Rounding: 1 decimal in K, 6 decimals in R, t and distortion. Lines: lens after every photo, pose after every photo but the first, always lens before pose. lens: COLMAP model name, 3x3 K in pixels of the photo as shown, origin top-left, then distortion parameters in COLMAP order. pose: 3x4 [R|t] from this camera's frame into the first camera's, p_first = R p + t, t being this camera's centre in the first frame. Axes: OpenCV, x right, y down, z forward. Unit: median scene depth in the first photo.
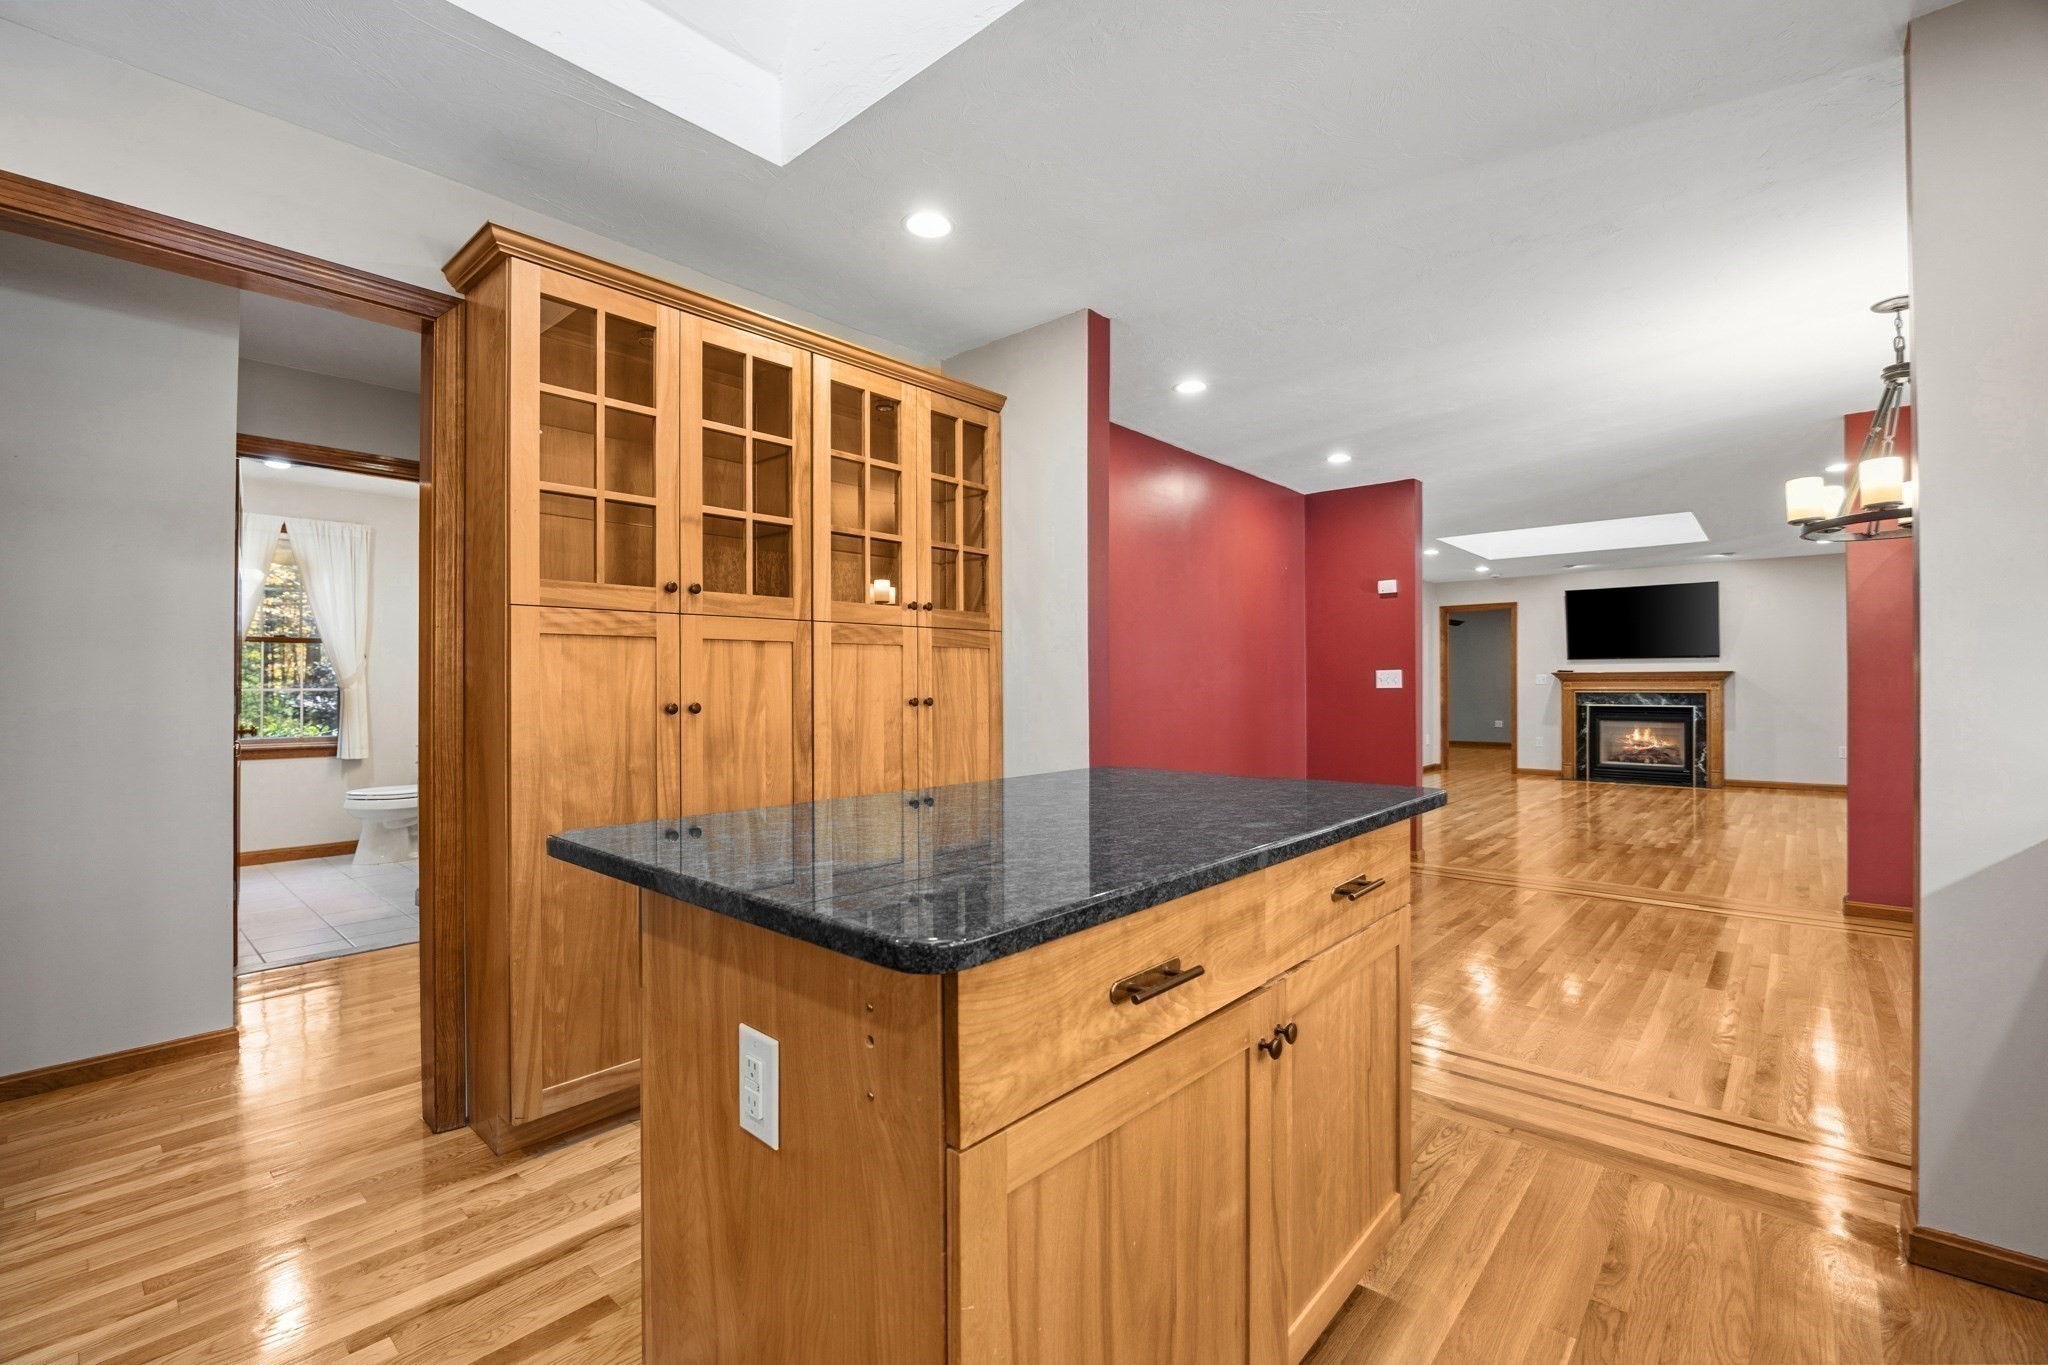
lens RADIAL K [[902.2, 0, 1018.6], [0, 902.2, 681.6], [0, 0, 1]] dist [0.000107, -0.000007]
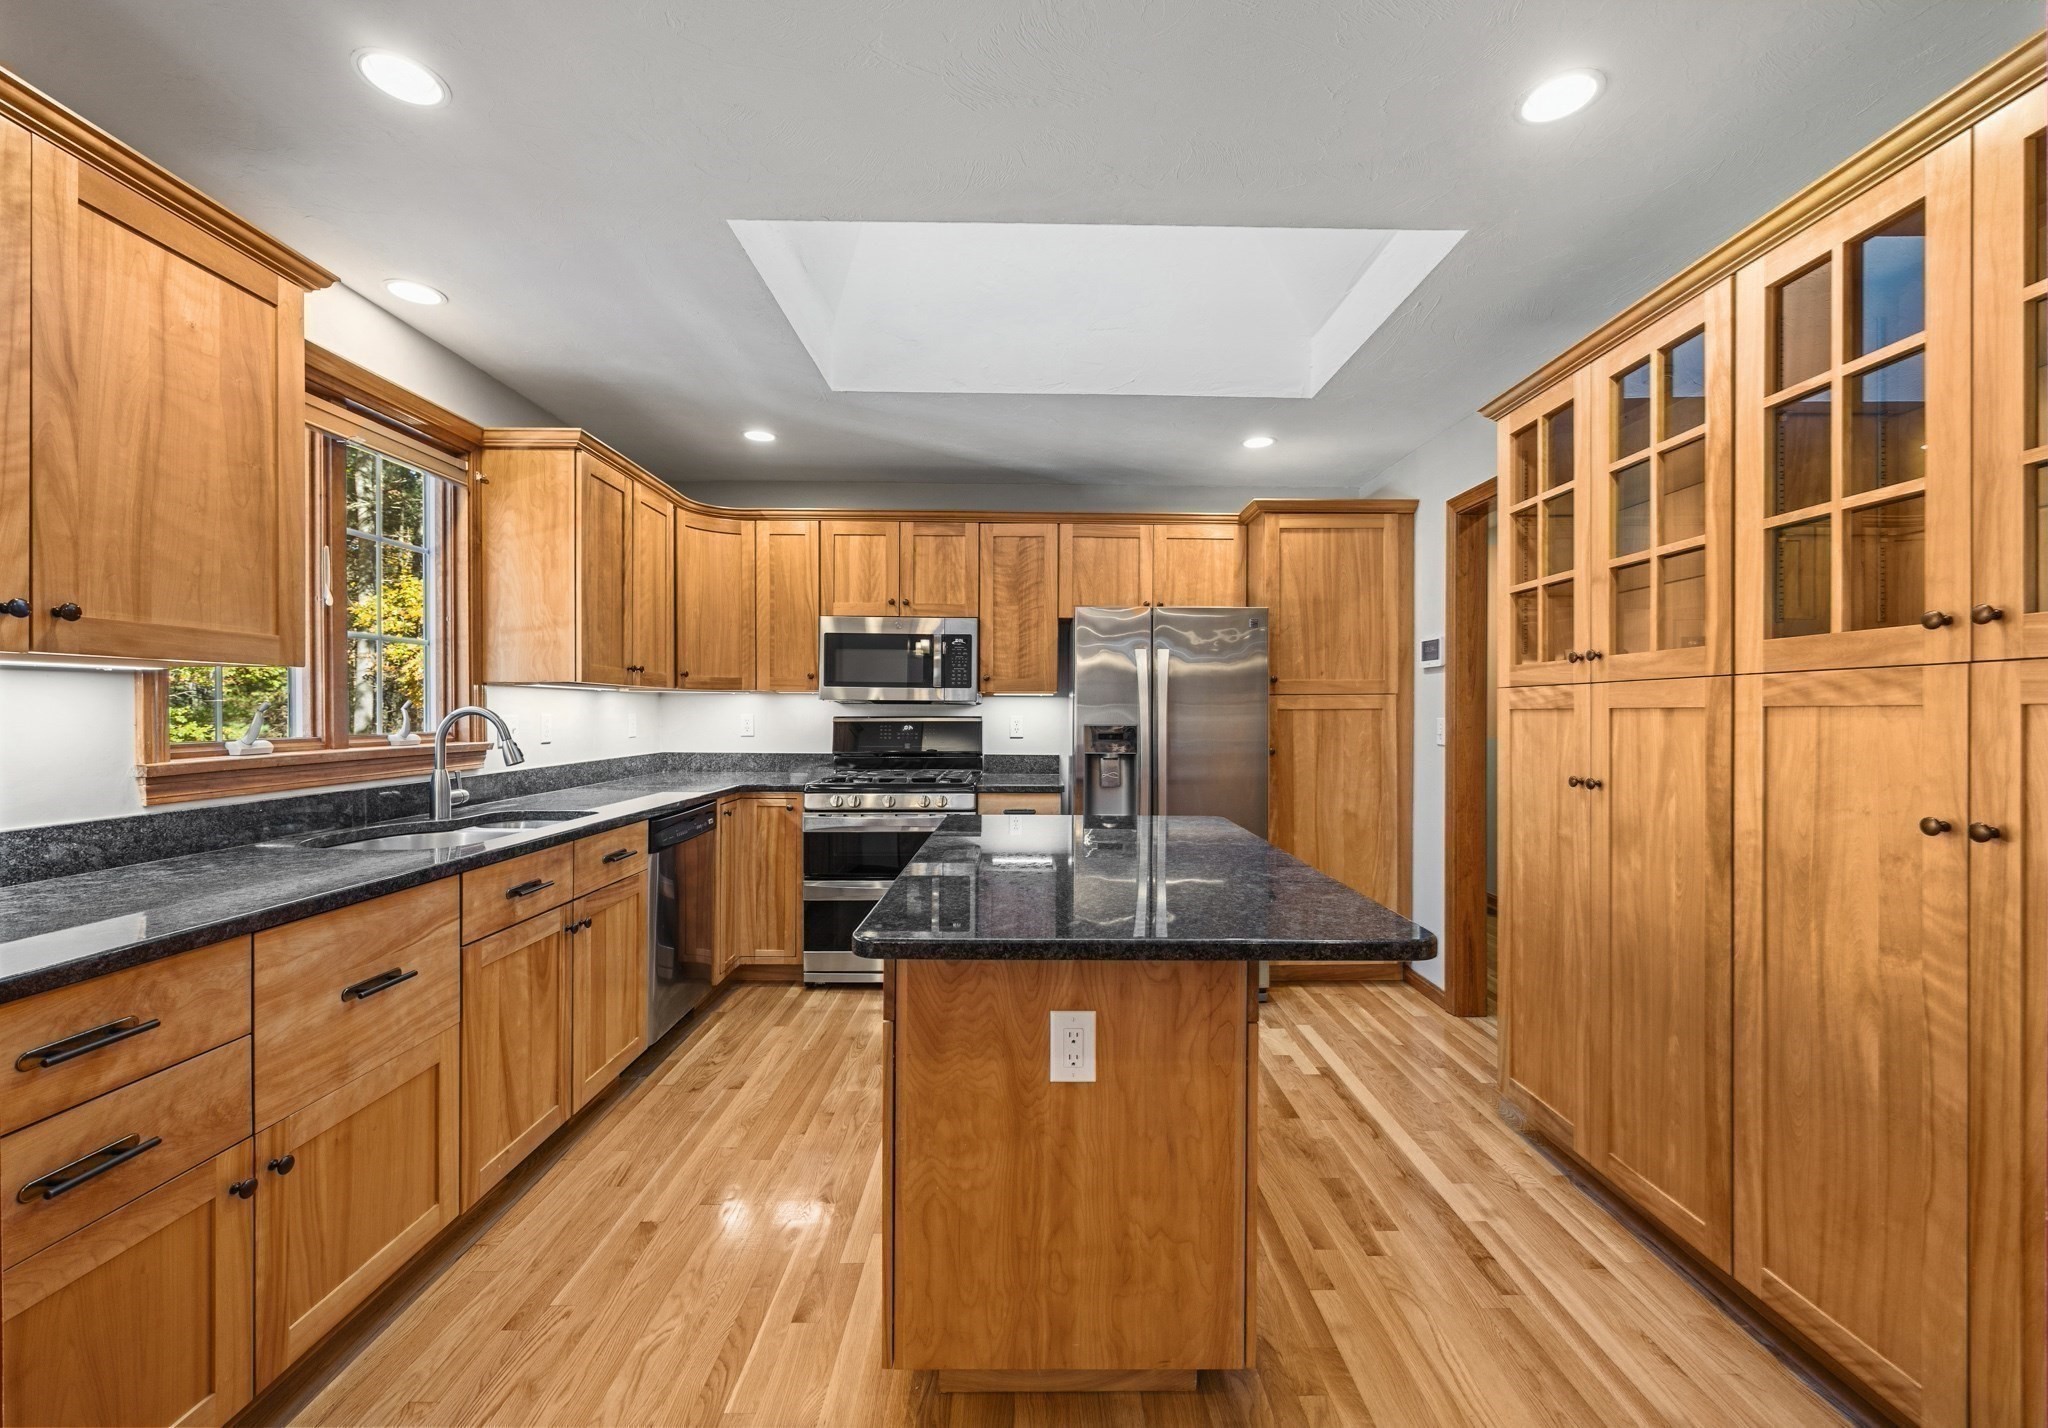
lens RADIAL K [[837.2, 0, 1027.7], [0, 837.2, 716.8], [0, 0, 1]] dist [0.001305, 0.000128]
pose [[-0.747562, 0.003926, -0.664180, 0.603923], [-0.001003, 0.999975, 0.007040, -0.041762], [0.664191, 0.005929, -0.747539, 1.171457]]
